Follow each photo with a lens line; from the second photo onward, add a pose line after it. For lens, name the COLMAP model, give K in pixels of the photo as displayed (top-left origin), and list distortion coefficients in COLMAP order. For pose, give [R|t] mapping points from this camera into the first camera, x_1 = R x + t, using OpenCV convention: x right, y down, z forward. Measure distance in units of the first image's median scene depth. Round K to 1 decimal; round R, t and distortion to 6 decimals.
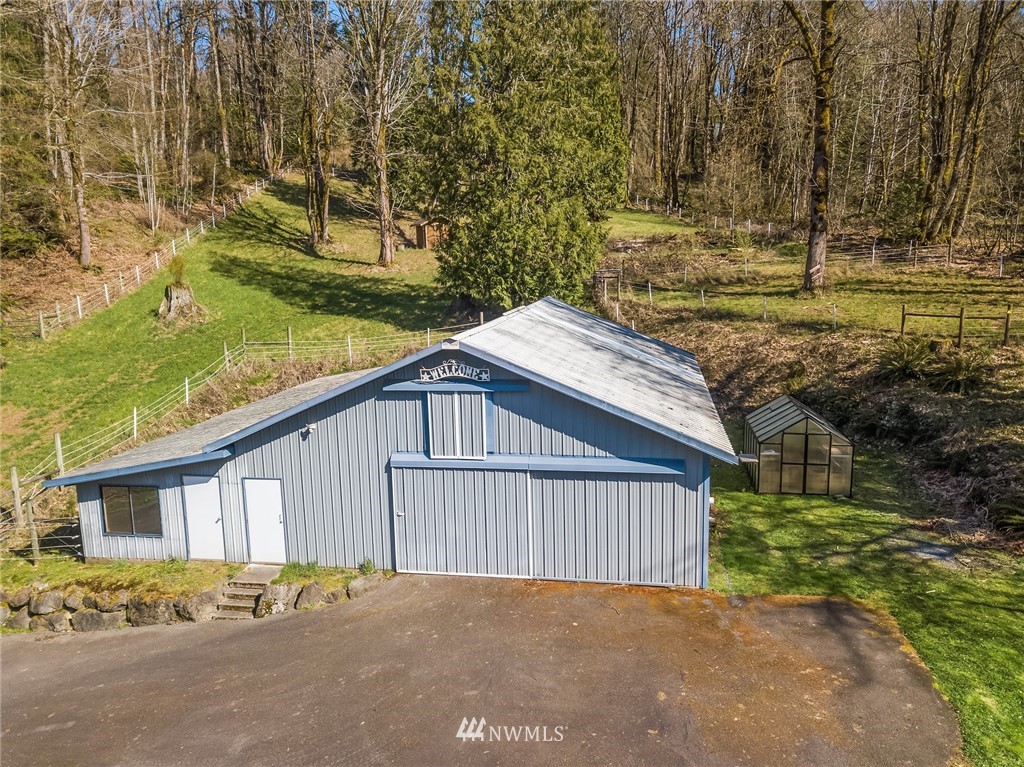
lens RADIAL K [[780.8, 0, 511.9], [0, 780.8, 390.3], [0, 0, 1]] dist [0.021938, 0.003204]
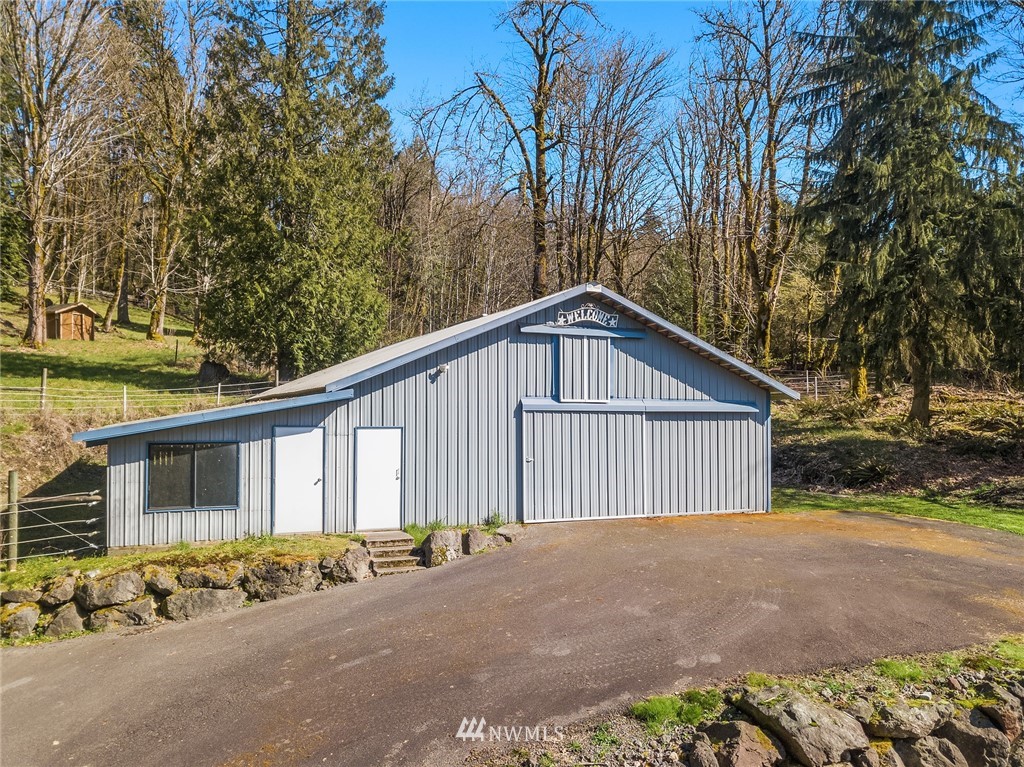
lens RADIAL K [[780.8, 0, 516.9], [0, 780.8, 411.0], [0, 0, 1]] dist [0.021938, 0.003204]
pose [[0.826175, 0.036105, 0.562256, -0.689571], [0.067261, 0.984487, -0.162052, 0.248441], [-0.559385, 0.171701, 0.810930, 0.200647]]
